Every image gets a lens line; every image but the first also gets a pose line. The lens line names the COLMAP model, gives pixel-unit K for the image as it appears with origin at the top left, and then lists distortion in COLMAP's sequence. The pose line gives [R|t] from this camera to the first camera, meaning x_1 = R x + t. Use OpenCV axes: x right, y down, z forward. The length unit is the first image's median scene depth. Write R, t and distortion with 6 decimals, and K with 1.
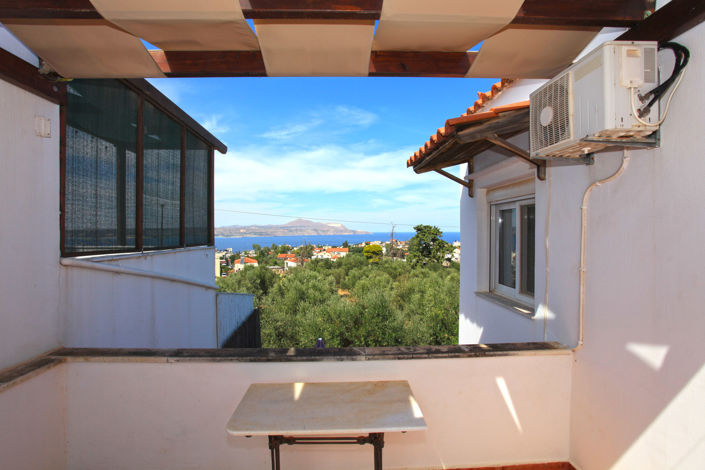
lens RADIAL K [[343.2, 0, 352.5], [0, 343.2, 235.0], [0, 0, 1]] dist [-0.073740, 0.035831]
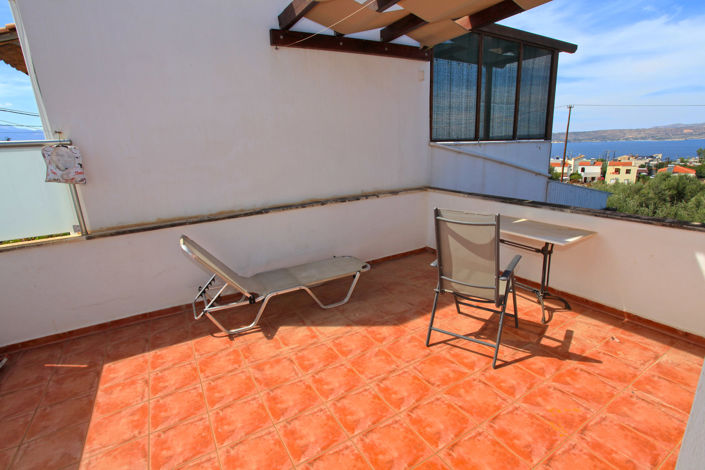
lens RADIAL K [[343.2, 0, 352.5], [0, 343.2, 235.0], [0, 0, 1]] dist [-0.073740, 0.035831]
pose [[0.454297, 0.209192, -0.865941, 0.545641], [0.033550, 0.967331, 0.251287, 0.053142], [0.890218, -0.143212, 0.432437, -0.266586]]
